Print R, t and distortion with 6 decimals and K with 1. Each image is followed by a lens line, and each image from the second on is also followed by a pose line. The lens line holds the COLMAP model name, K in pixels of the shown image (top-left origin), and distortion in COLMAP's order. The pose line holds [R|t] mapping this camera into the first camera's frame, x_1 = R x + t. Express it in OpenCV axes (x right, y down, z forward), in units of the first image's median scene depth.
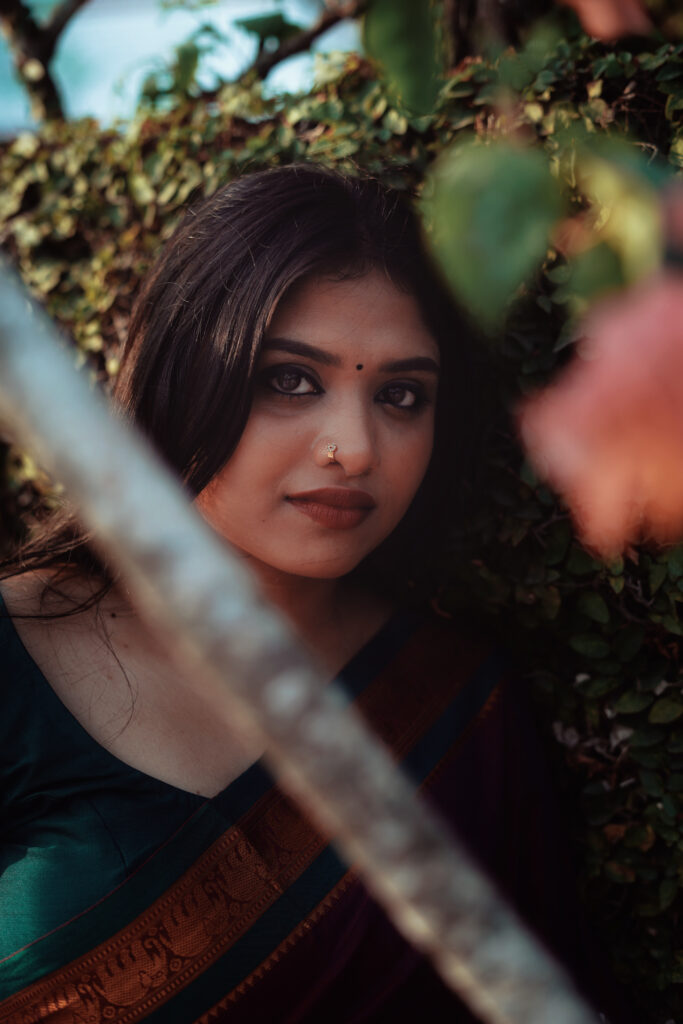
lens RADIAL K [[1490.6, 0, 341.5], [0, 1490.6, 512.0], [0, 0, 1]] dist [0.011475, -0.024741]
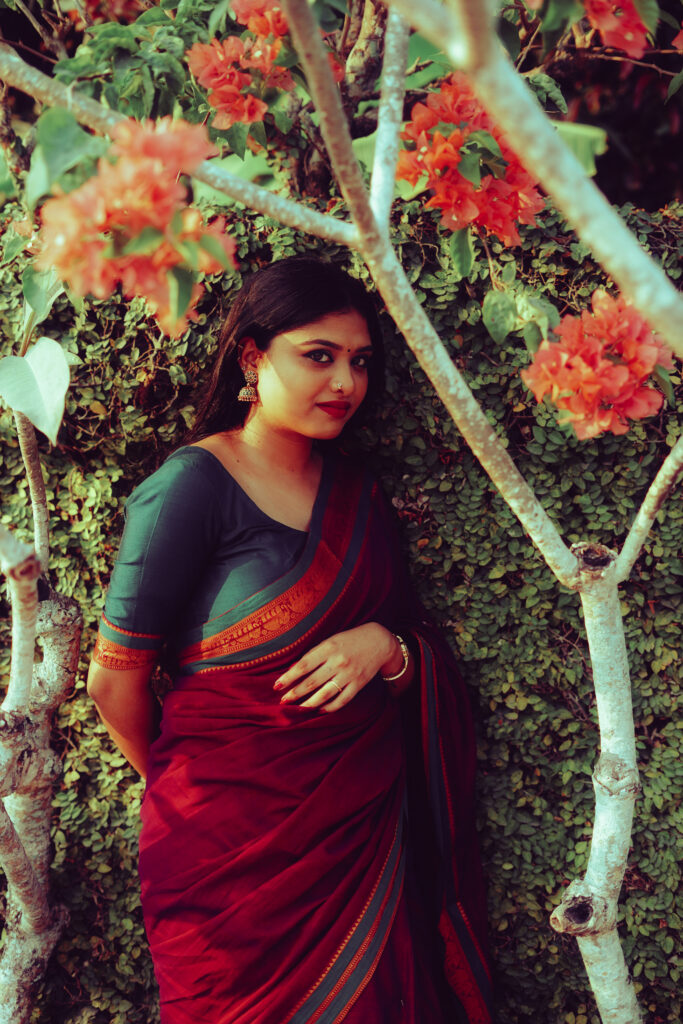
lens RADIAL K [[1490.6, 0, 341.5], [0, 1490.6, 512.0], [0, 0, 1]] dist [0.011475, -0.024741]
pose [[0.914838, -0.097628, 0.391843, -0.873099], [0.069282, 0.993894, 0.085877, -0.038483], [-0.397835, -0.051416, 0.916015, -1.103584]]
